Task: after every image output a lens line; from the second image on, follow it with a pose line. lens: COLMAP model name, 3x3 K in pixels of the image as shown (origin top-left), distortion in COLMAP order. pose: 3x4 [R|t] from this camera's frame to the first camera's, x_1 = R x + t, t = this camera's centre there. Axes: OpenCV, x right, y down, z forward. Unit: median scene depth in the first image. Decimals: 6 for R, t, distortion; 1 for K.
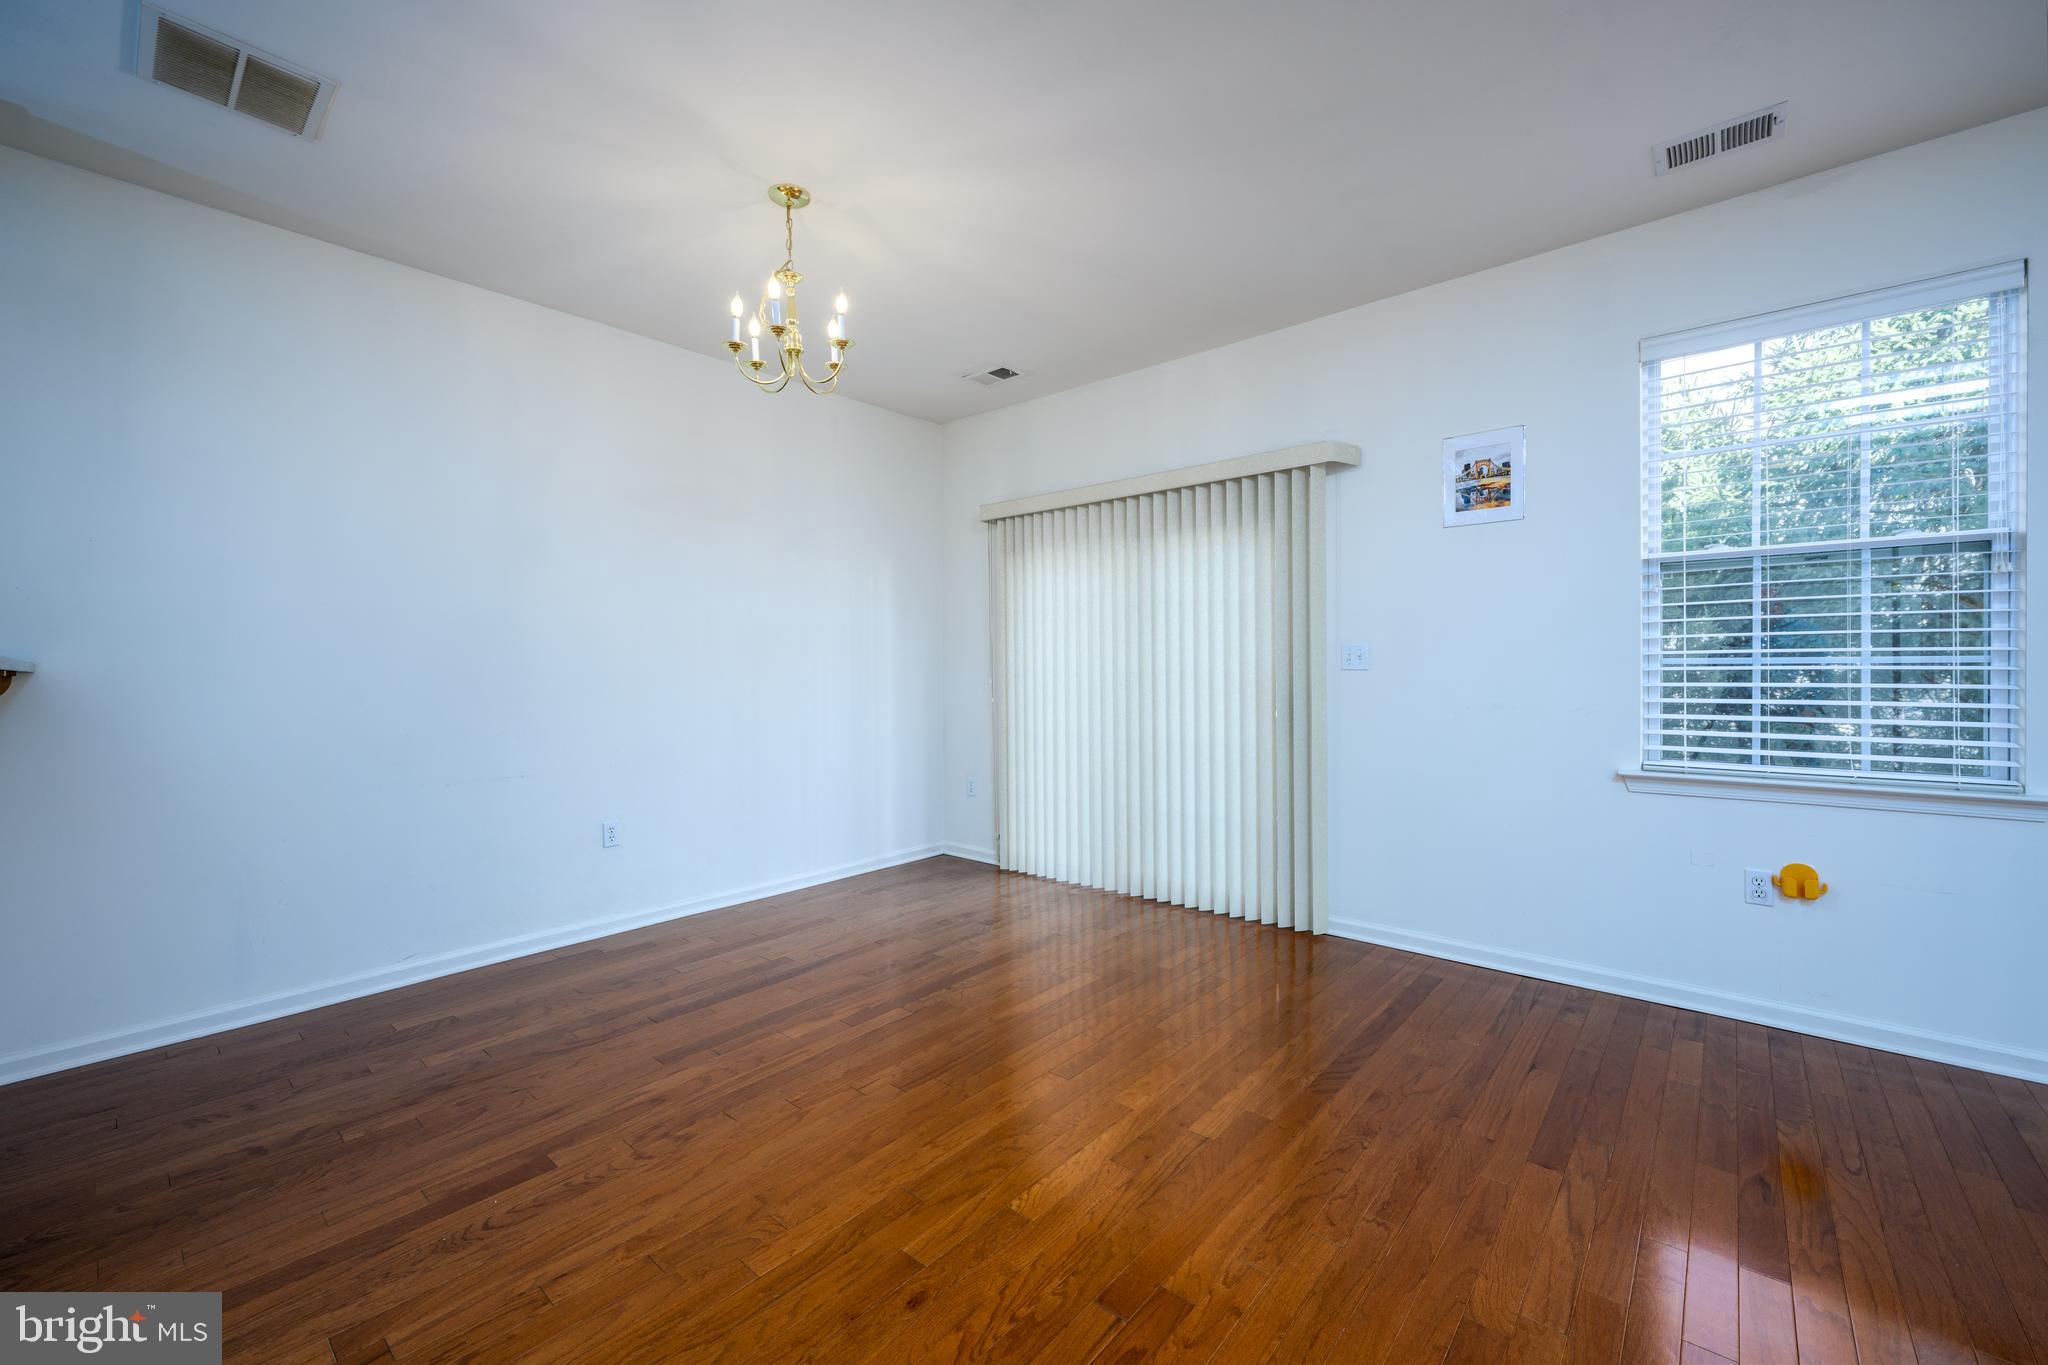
lens RADIAL K [[815.9, 0, 1022.2], [0, 815.9, 673.8], [0, 0, 1]] dist [-0.000035, 0.000147]
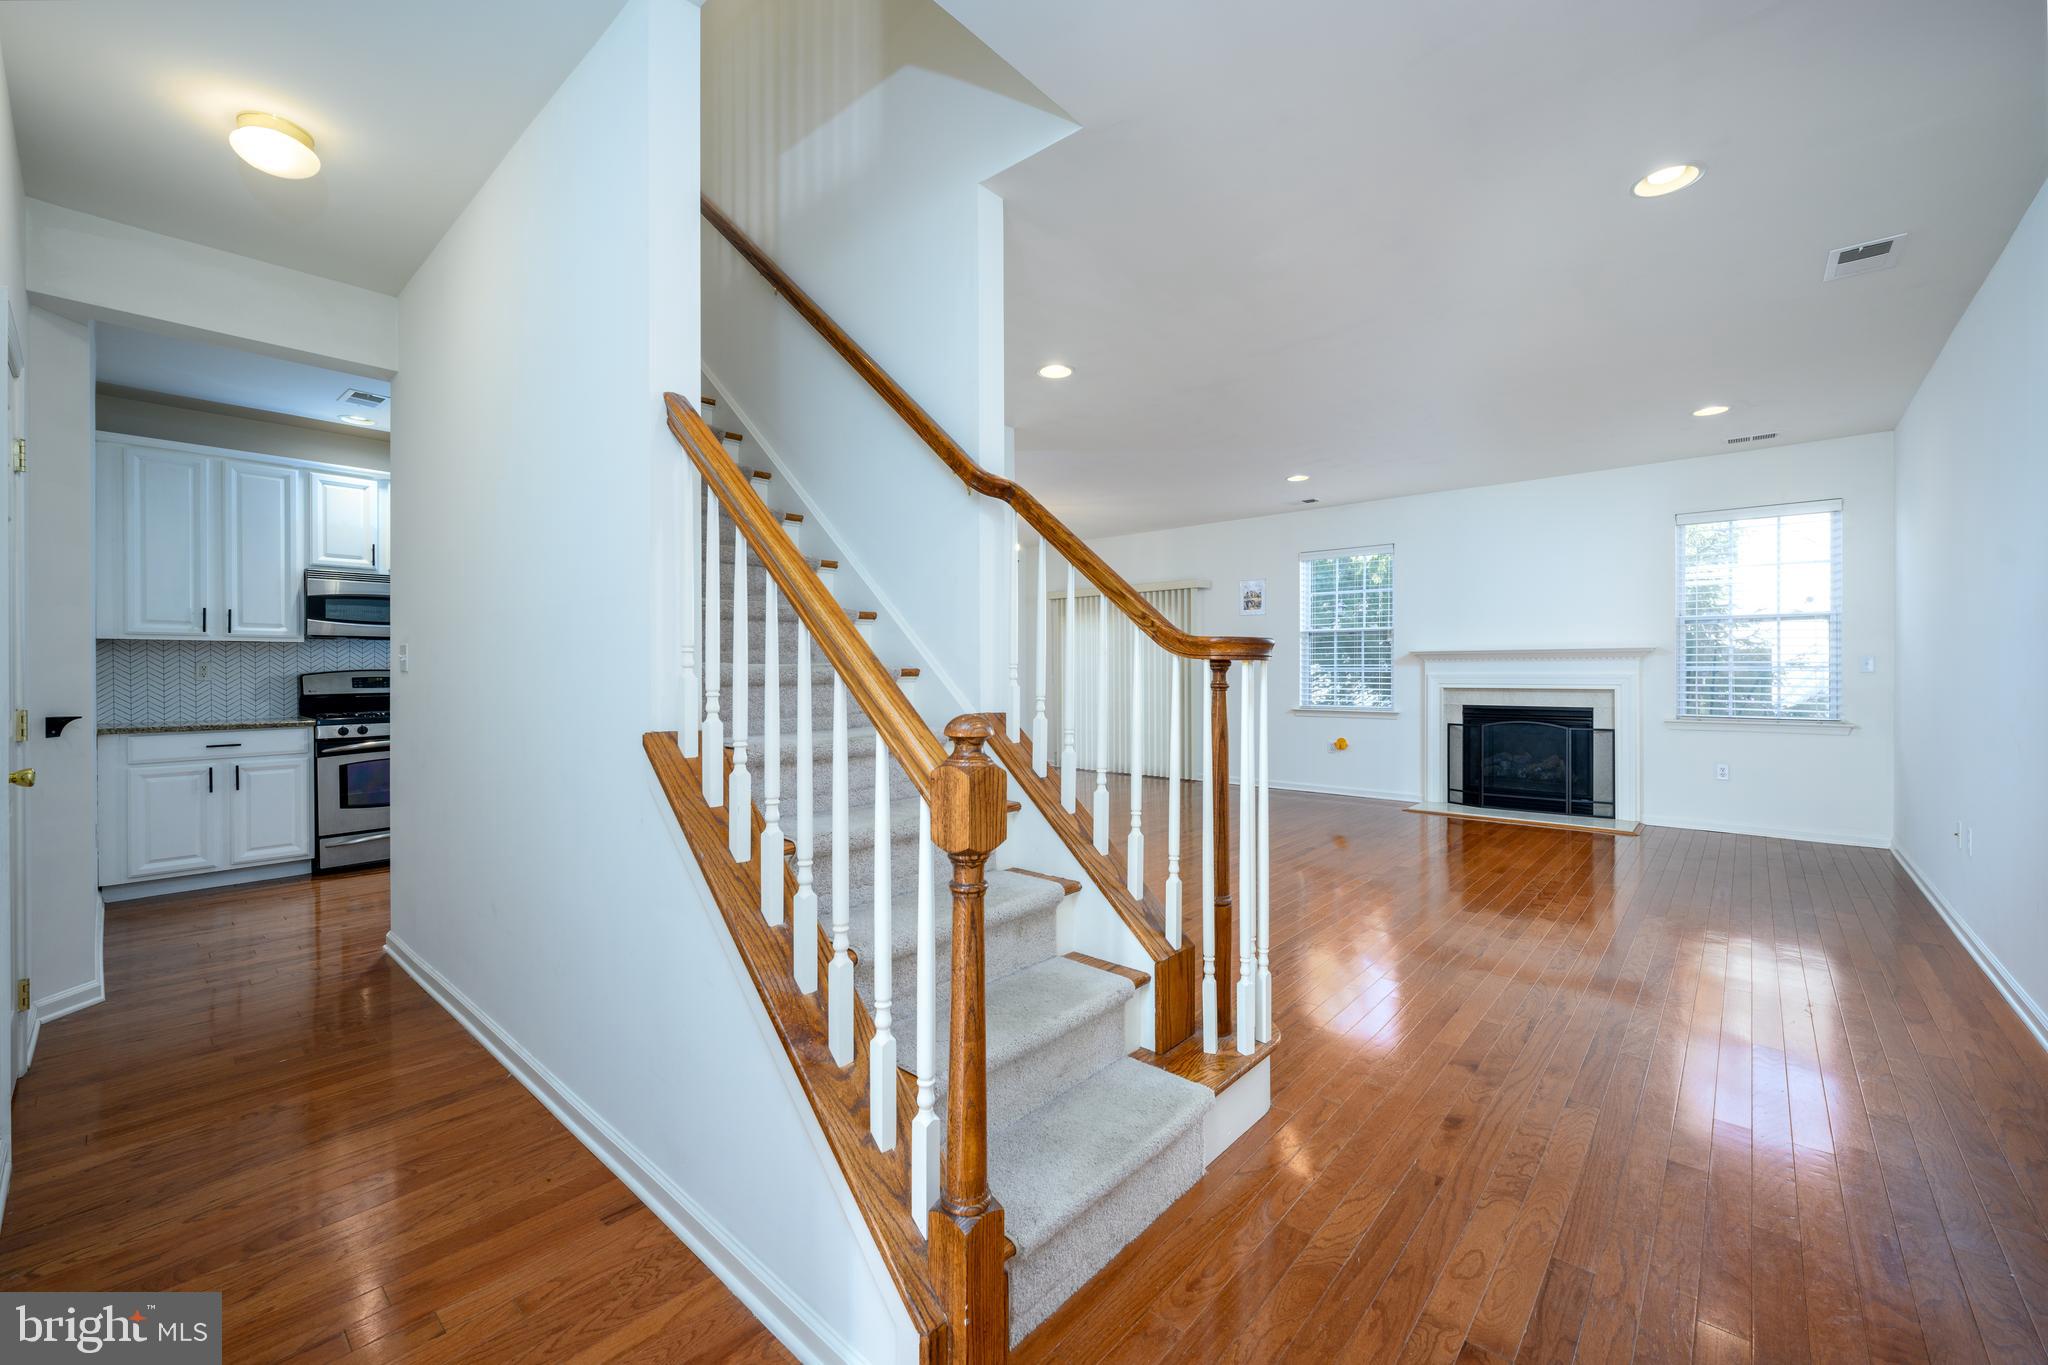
lens RADIAL K [[815.9, 0, 1022.2], [0, 815.9, 673.8], [0, 0, 1]] dist [-0.000035, 0.000147]
pose [[0.999974, -0.000331, -0.007136, -0.142640], [0.000349, 0.999997, 0.002497, -0.004950], [0.007135, -0.002499, 0.999971, -1.551350]]
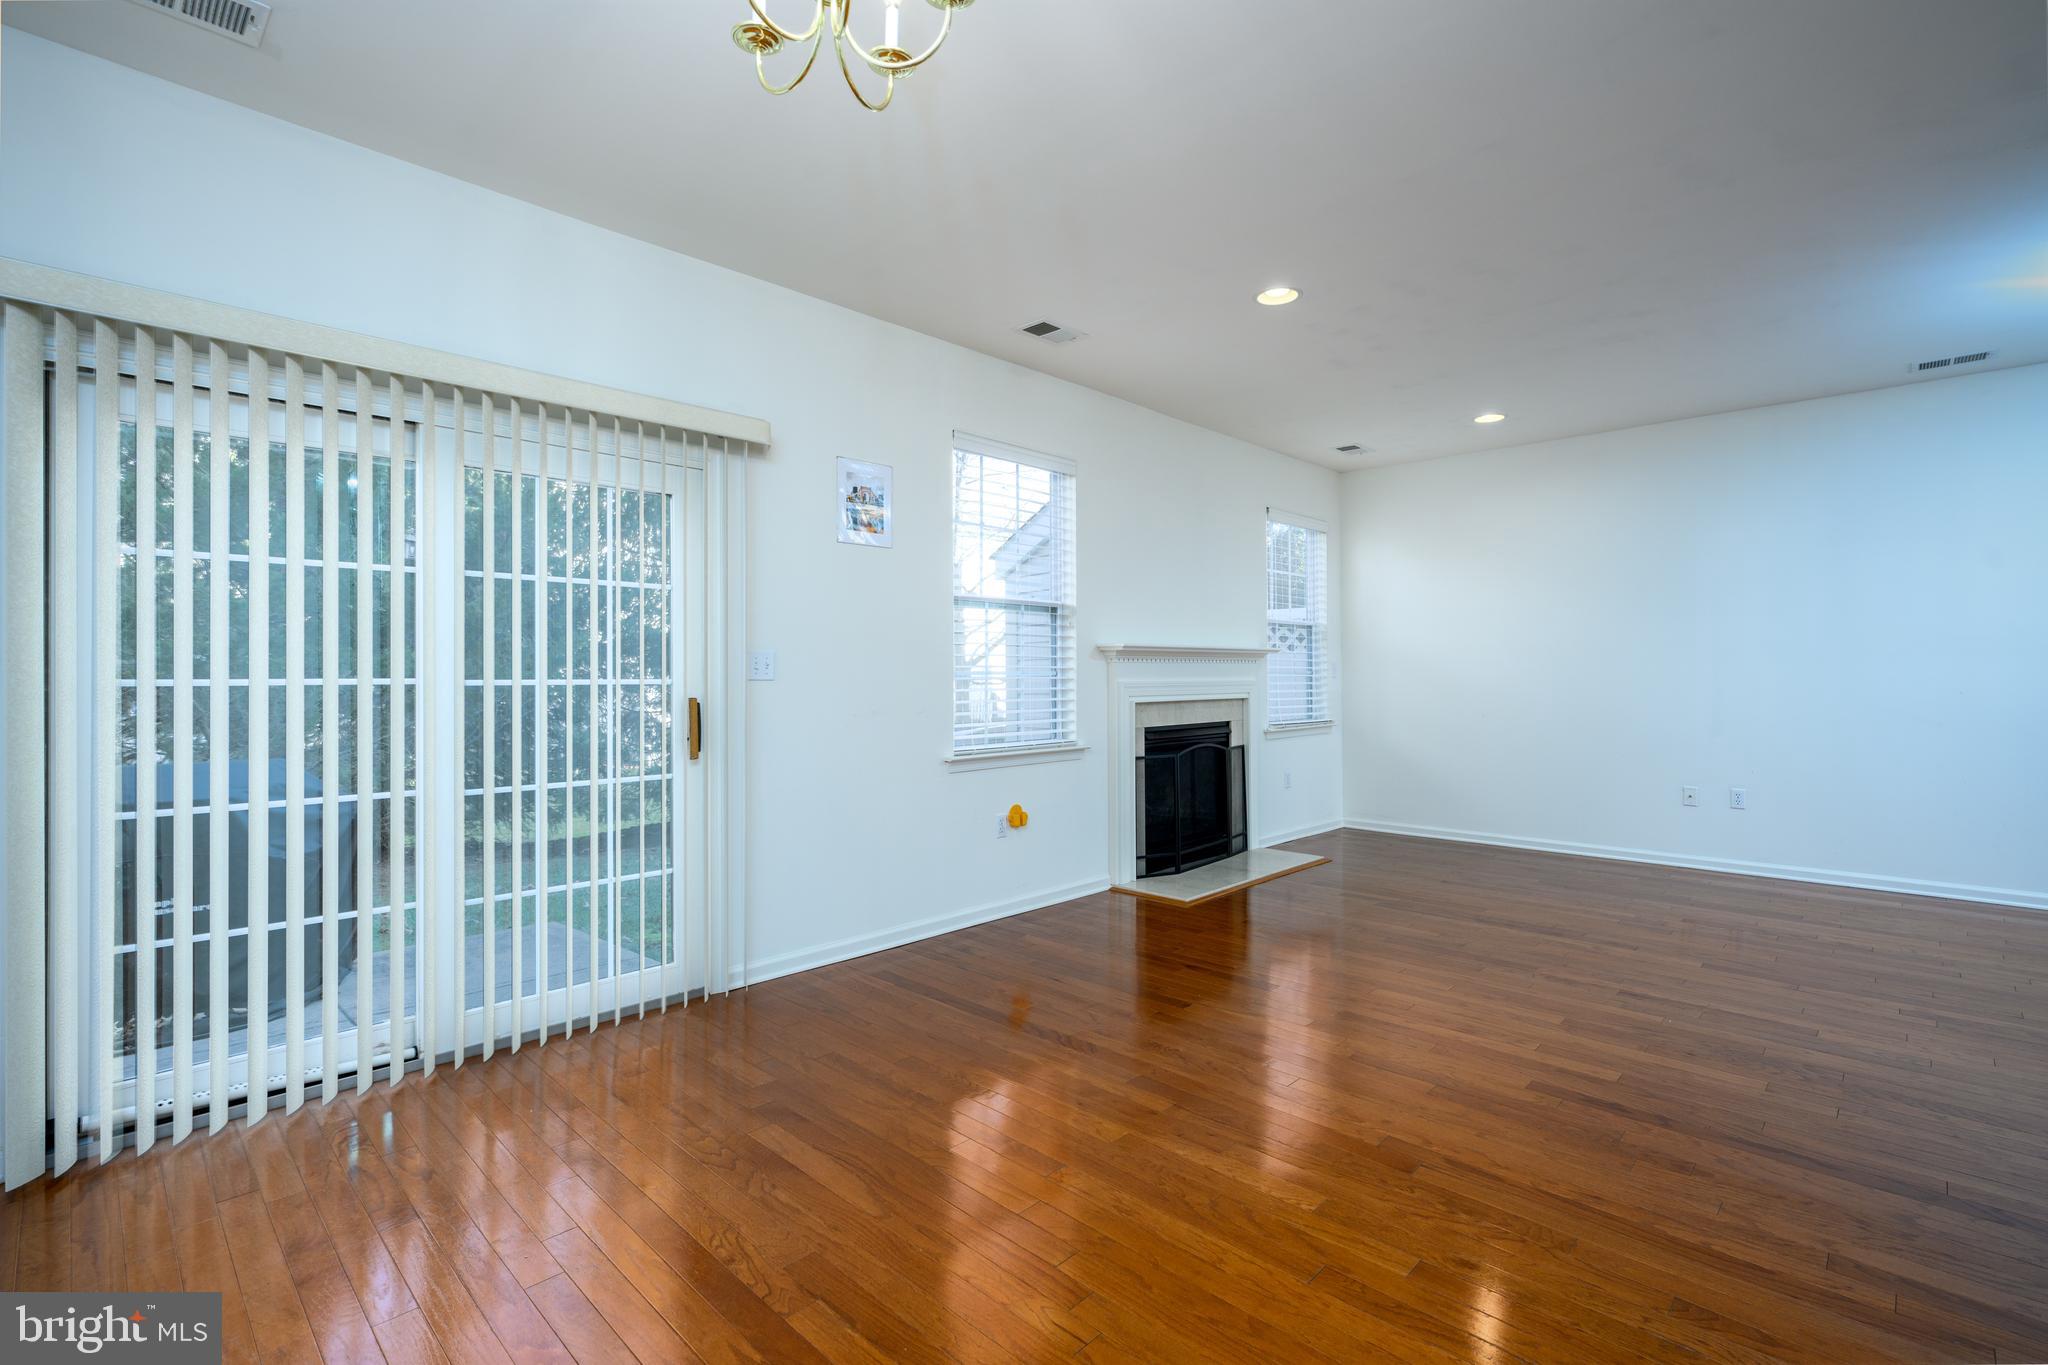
lens RADIAL K [[941.9, 0, 1022.8], [0, 941.9, 666.1], [0, 0, 1]] dist [0.000804, 0.000038]
pose [[0.051241, 0.013235, 0.998599, -0.659632], [0.004789, 0.999897, -0.013498, -0.004469], [-0.998675, 0.005474, 0.051173, 0.706235]]
